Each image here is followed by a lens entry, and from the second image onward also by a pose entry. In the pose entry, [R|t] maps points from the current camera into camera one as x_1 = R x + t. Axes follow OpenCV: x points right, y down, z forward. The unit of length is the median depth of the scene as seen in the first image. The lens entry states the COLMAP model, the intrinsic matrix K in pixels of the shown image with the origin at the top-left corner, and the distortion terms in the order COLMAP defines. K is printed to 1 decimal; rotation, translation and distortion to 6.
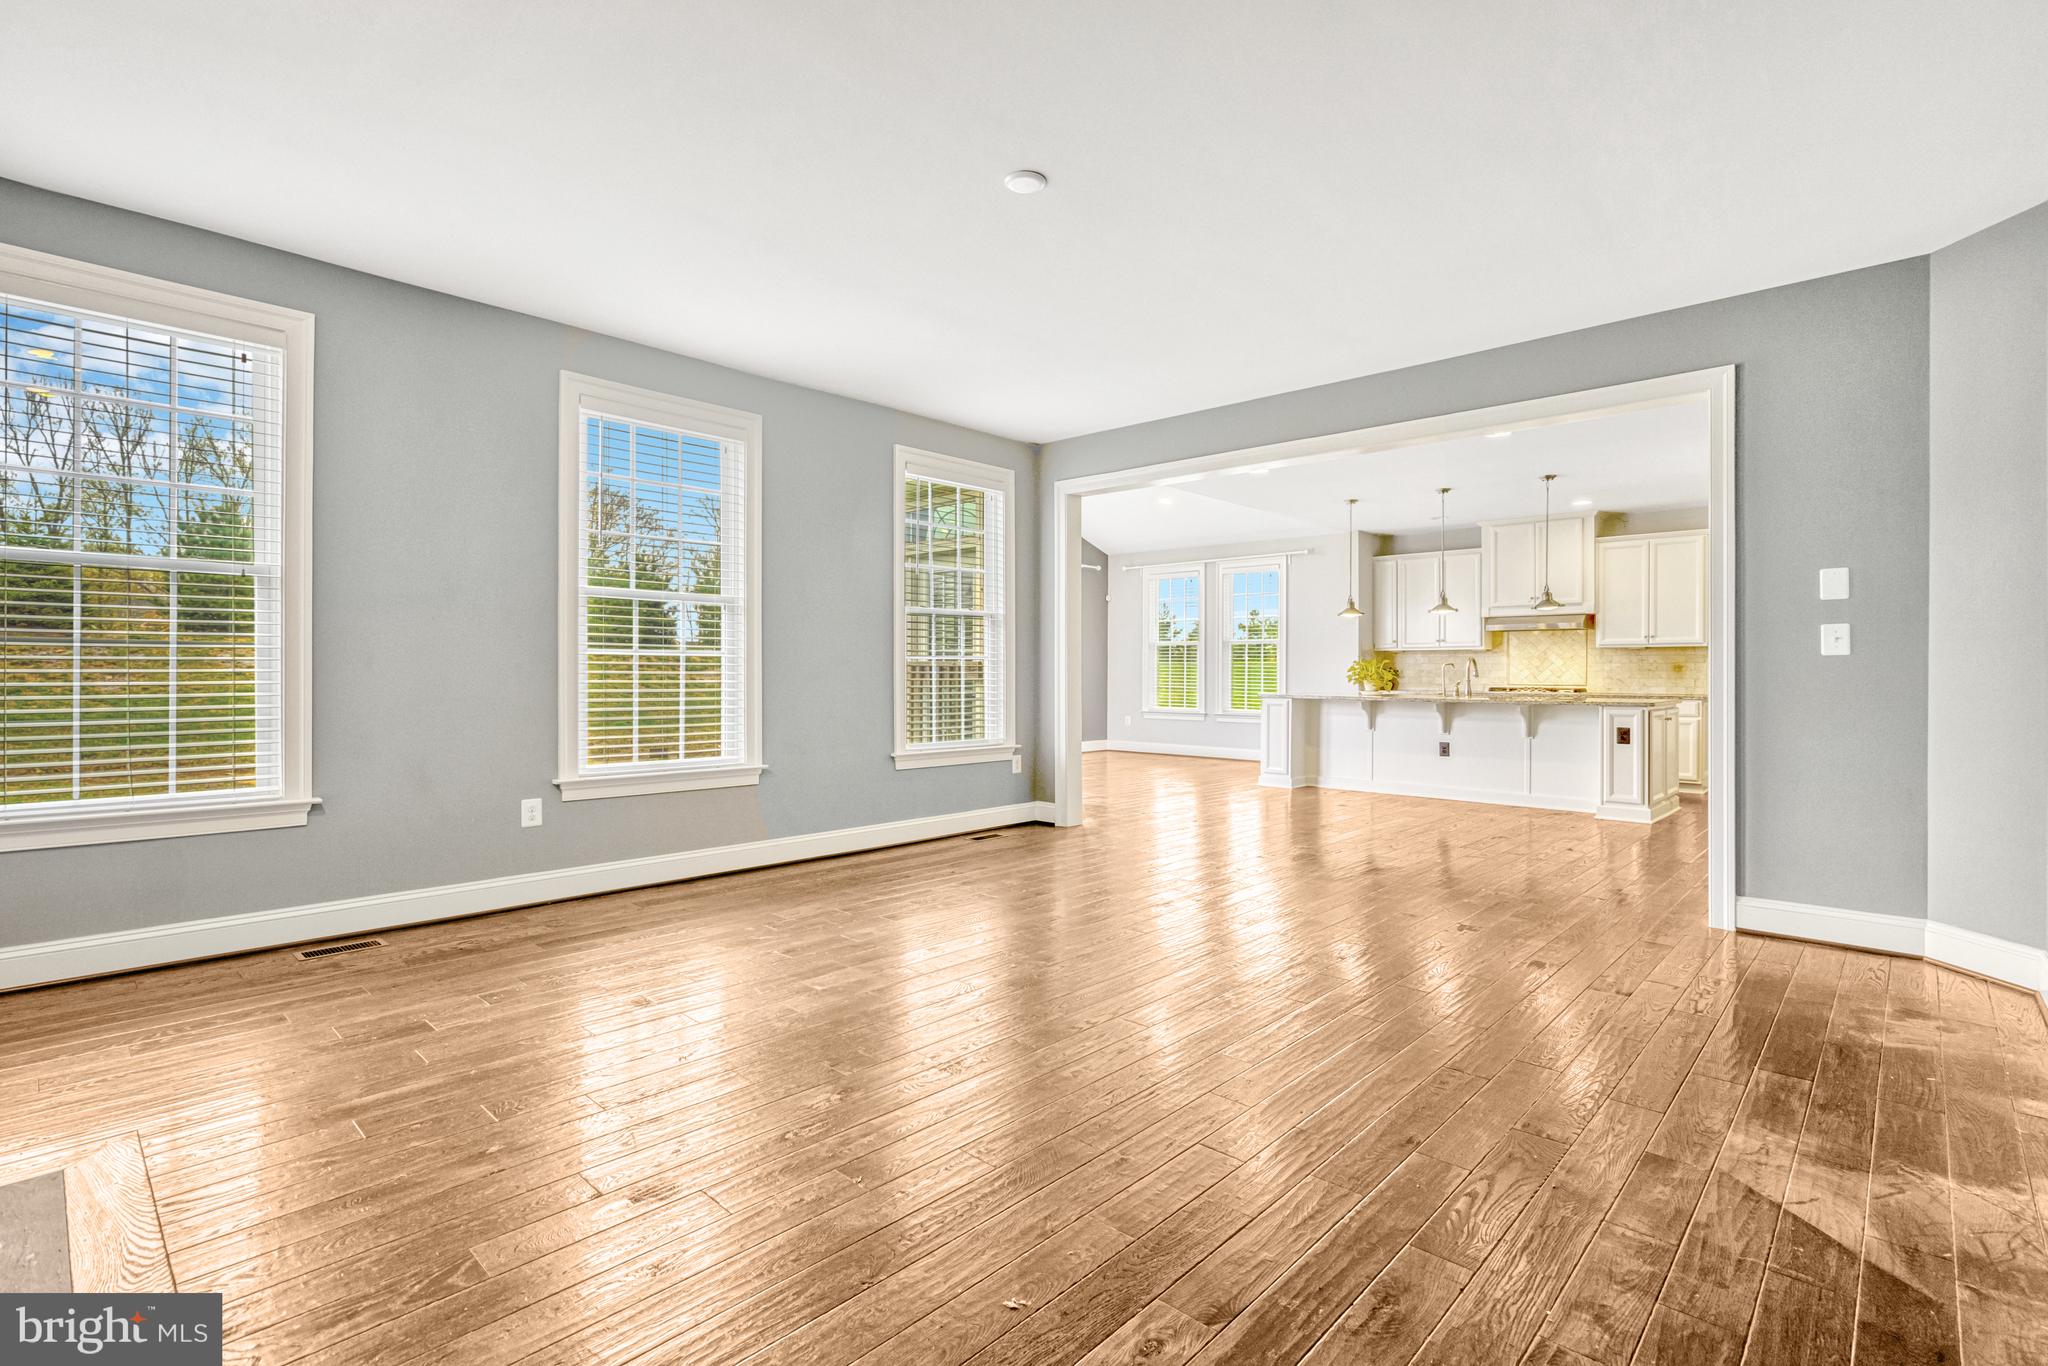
lens RADIAL K [[947.7, 0, 1021.3], [0, 947.7, 662.7], [0, 0, 1]] dist [-0.002034, -0.000382]
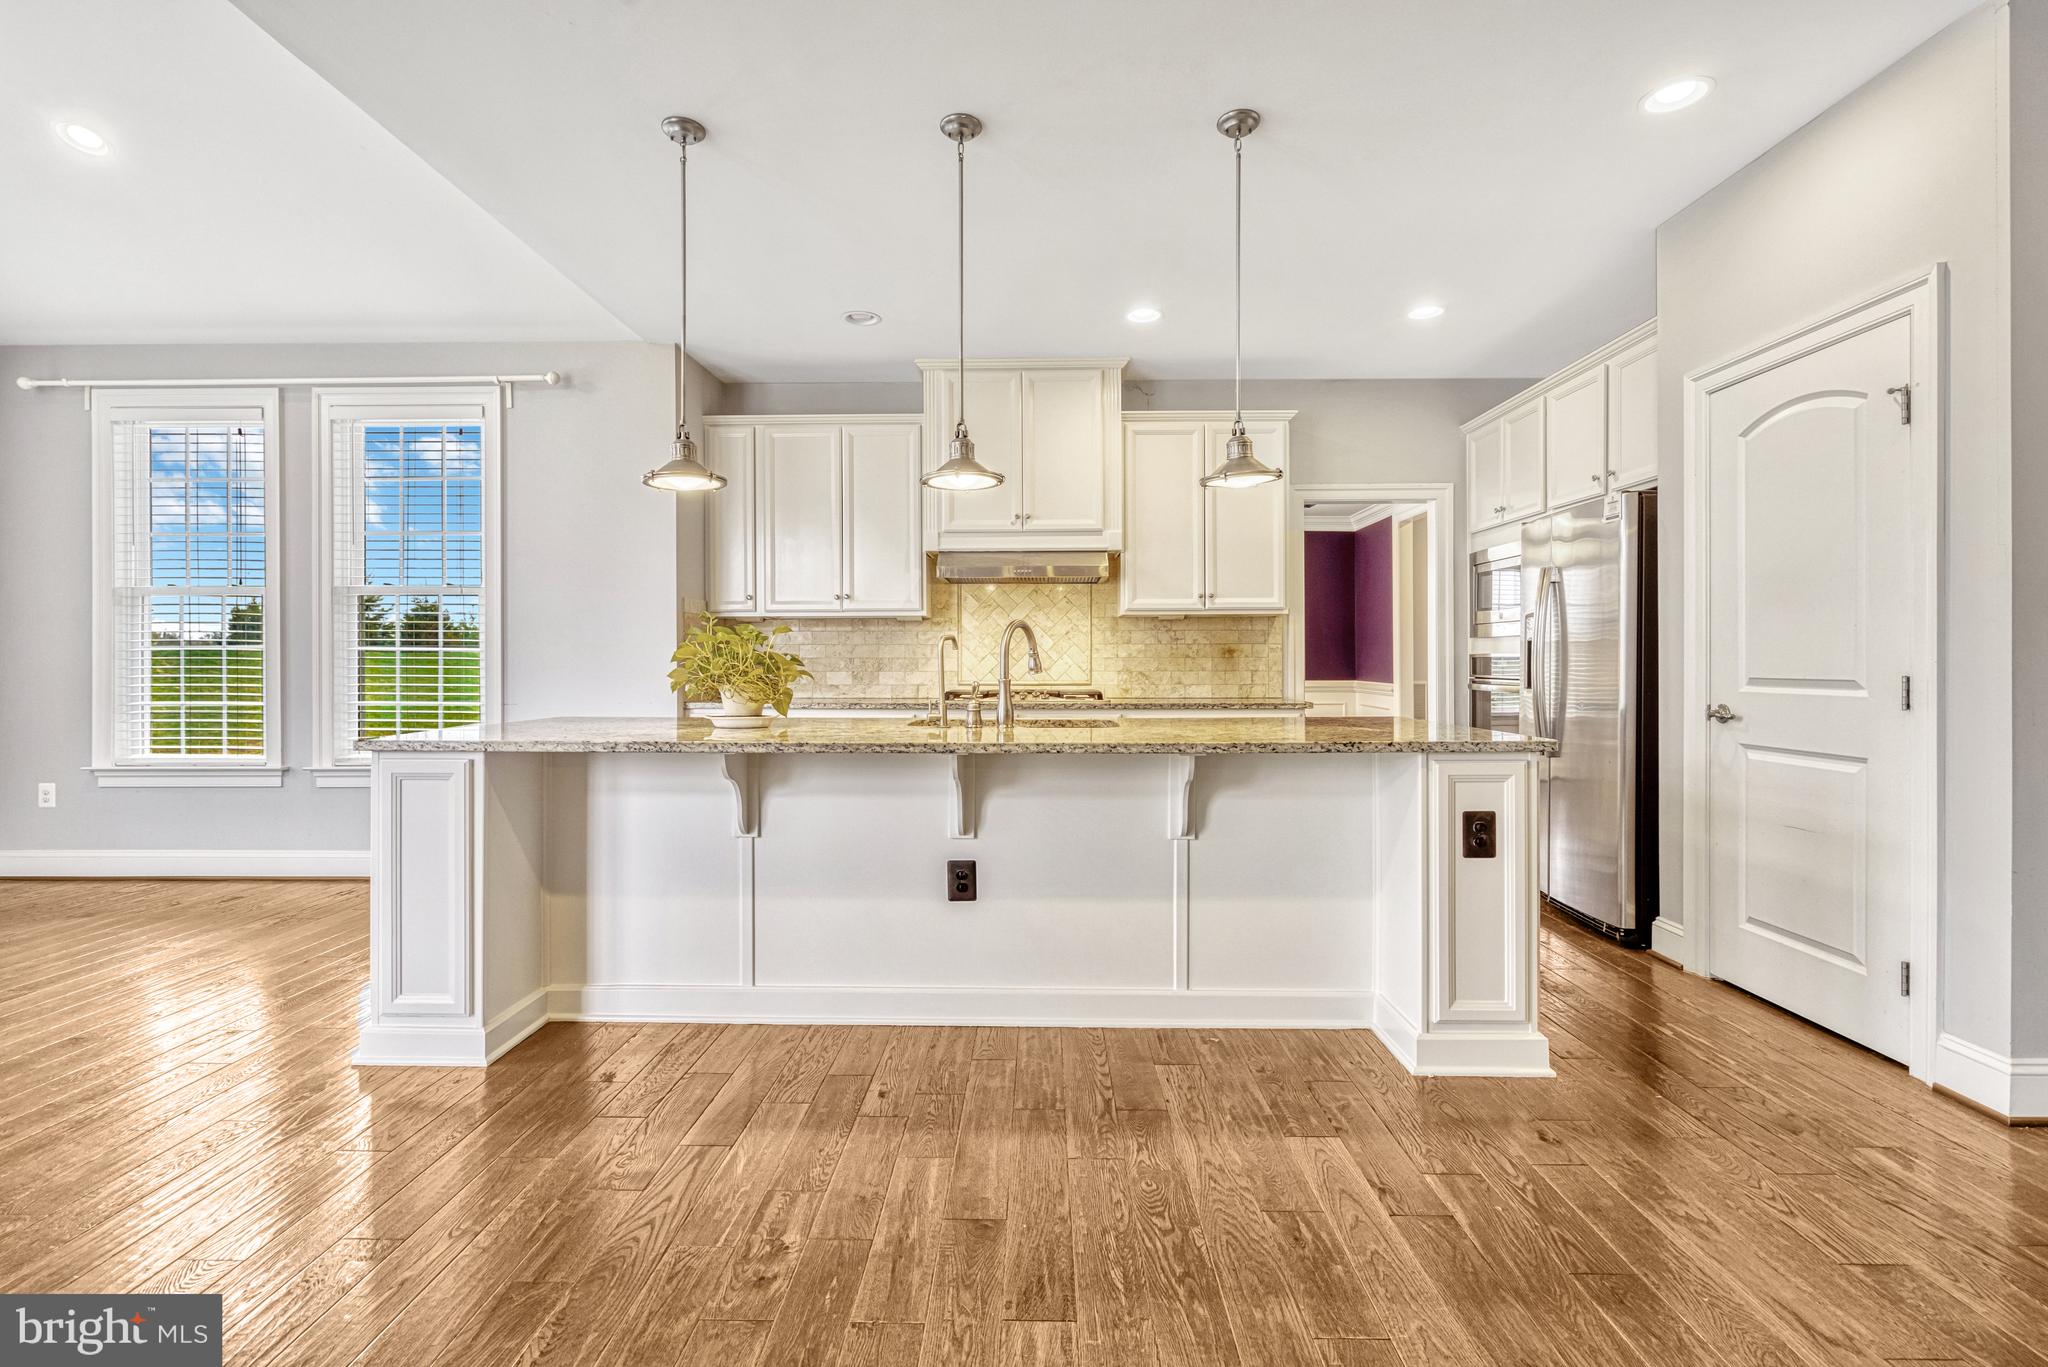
lens RADIAL K [[947.7, 0, 1021.3], [0, 947.7, 663.2], [0, 0, 1]] dist [-0.002034, -0.000382]
pose [[0.740669, -0.005181, 0.671850, 0.199200], [-0.000750, 0.999963, 0.008539, 0.007119], [-0.671869, -0.006828, 0.740638, 0.632431]]
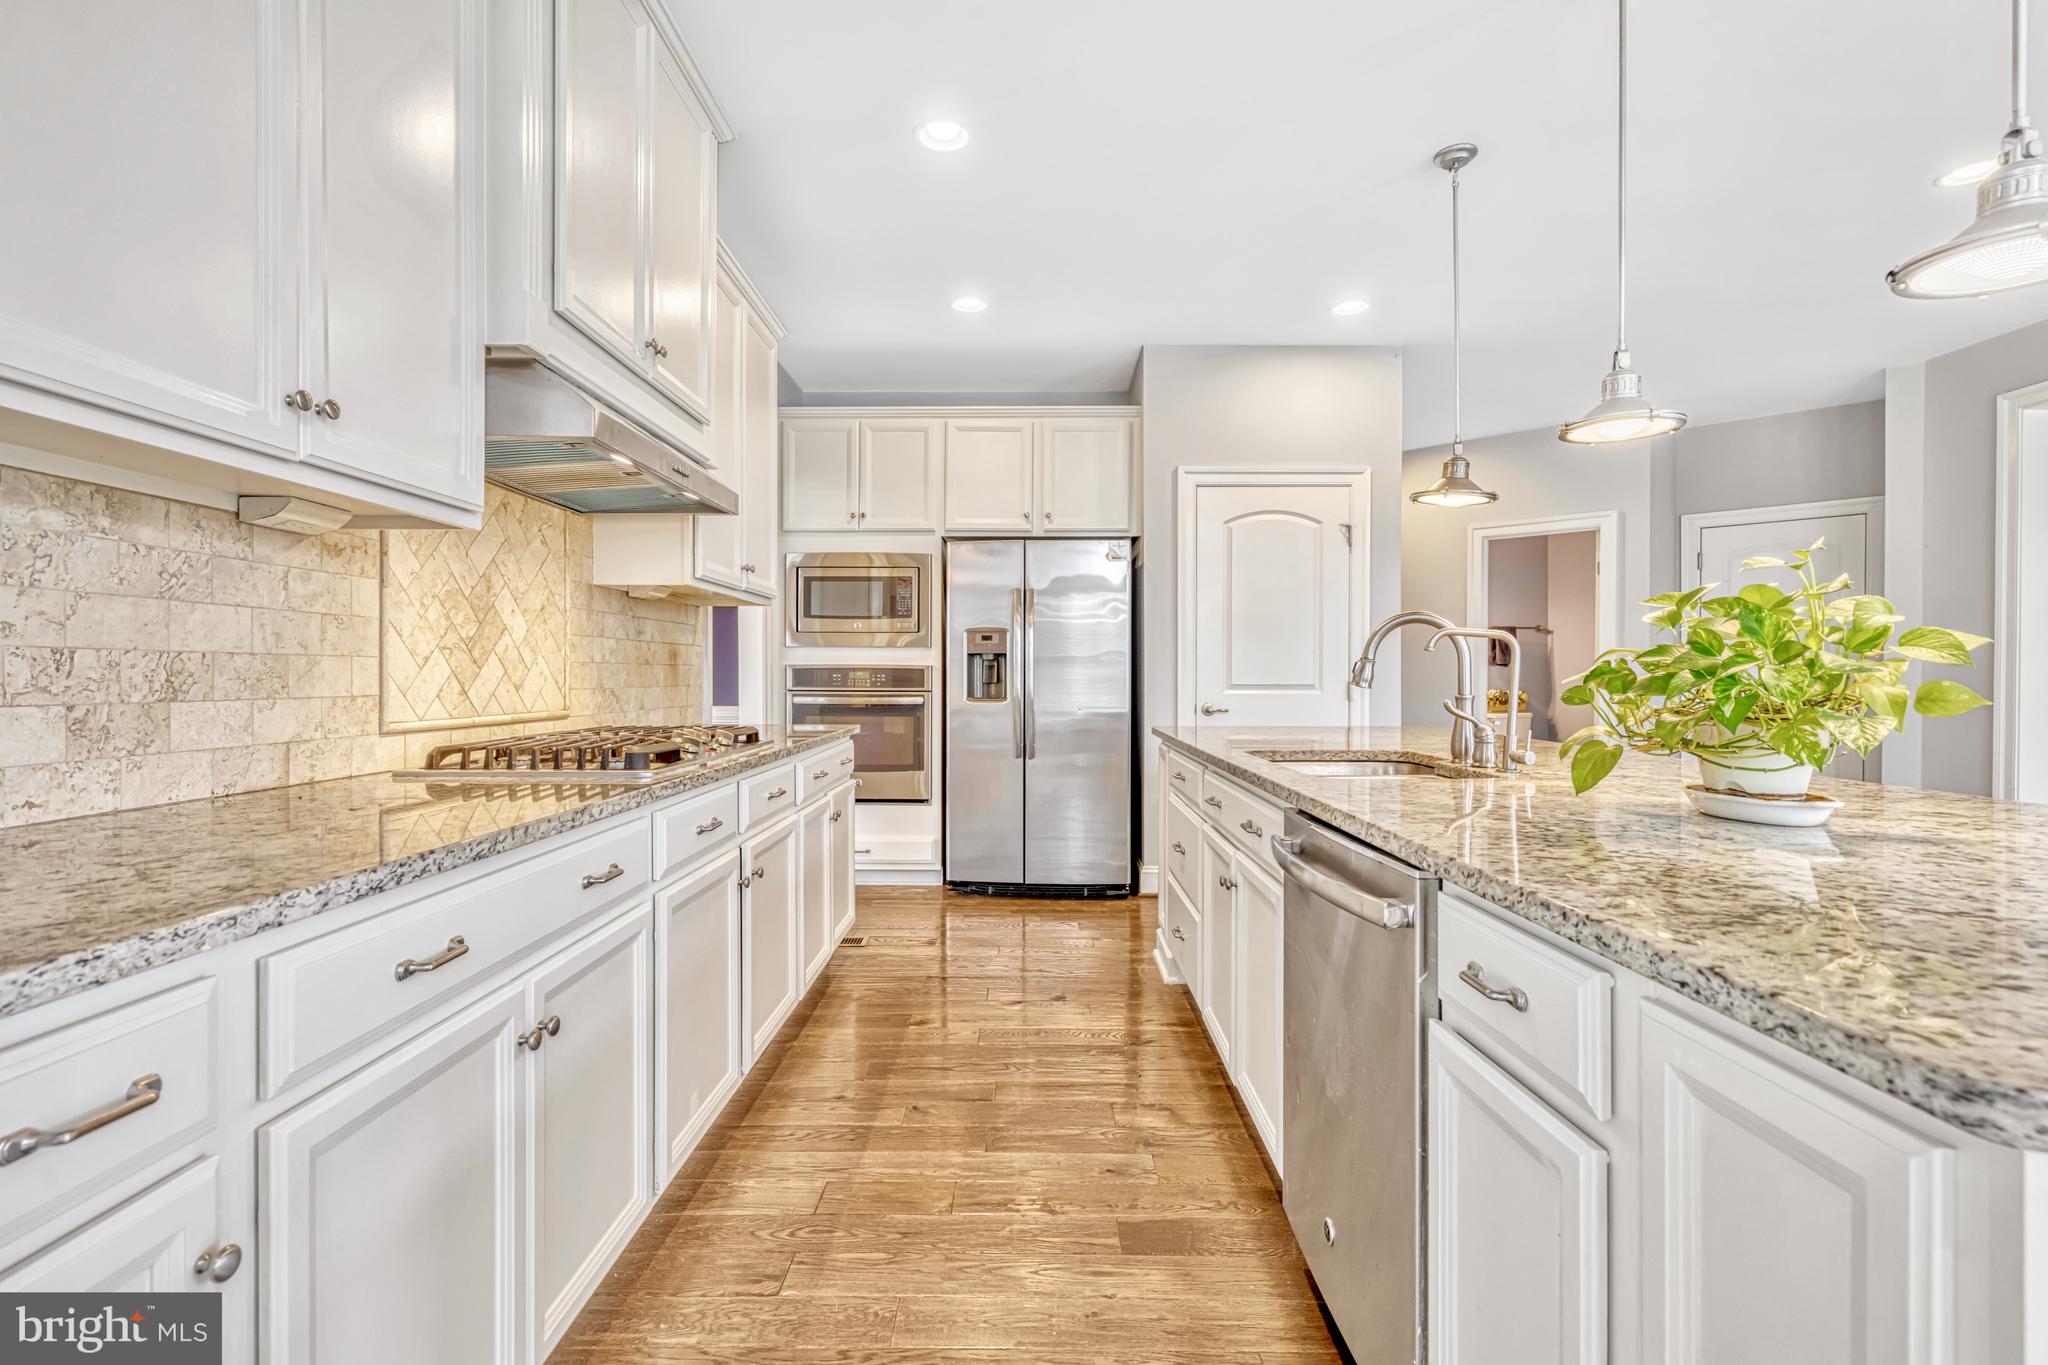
lens RADIAL K [[947.0, 0, 1022.1], [0, 947.0, 682.1], [0, 0, 1]] dist [0.005008, 0.000020]
pose [[-0.685776, -0.009021, 0.727757, 0.318818], [-0.008597, 0.999954, 0.004294, 0.012087], [-0.727762, -0.003312, -0.685822, 1.122898]]
